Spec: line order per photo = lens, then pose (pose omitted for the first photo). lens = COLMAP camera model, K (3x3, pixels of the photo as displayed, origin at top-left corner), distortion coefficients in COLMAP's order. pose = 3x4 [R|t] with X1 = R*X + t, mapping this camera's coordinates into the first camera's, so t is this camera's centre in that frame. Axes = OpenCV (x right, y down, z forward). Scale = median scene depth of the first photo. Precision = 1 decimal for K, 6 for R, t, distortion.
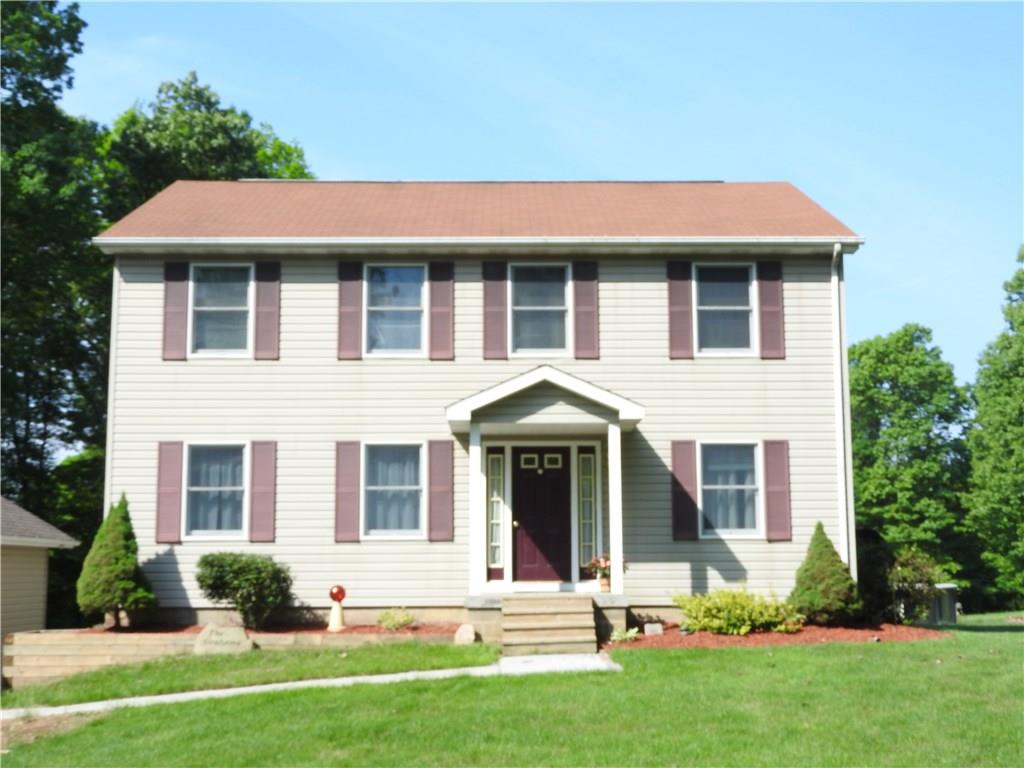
lens RADIAL K [[1331.2, 0, 511.4], [0, 1331.2, 381.2], [0, 0, 1]] dist [0.010708, 0.000000]
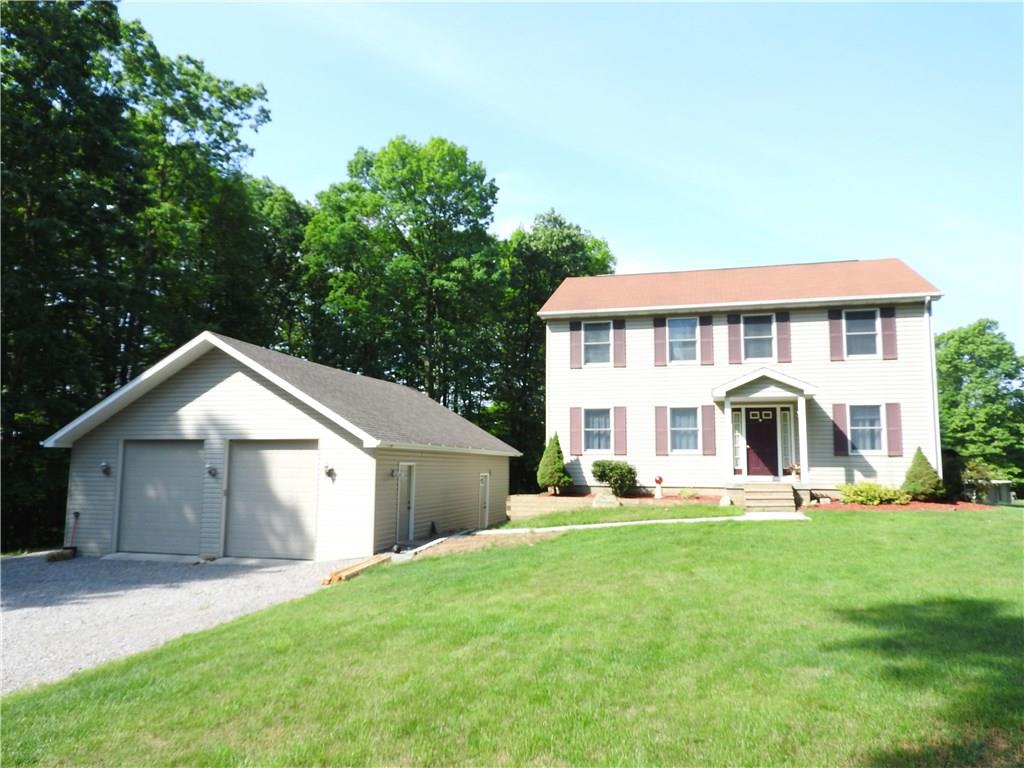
lens RADIAL K [[728.6, 0, 517.8], [0, 728.6, 385.9], [0, 0, 1]] dist [0.017272, -0.008276]
pose [[0.962036, -0.019653, -0.272213, -0.028574], [0.027630, 0.999293, 0.025504, -0.020292], [0.271520, -0.032057, 0.961899, -0.134593]]
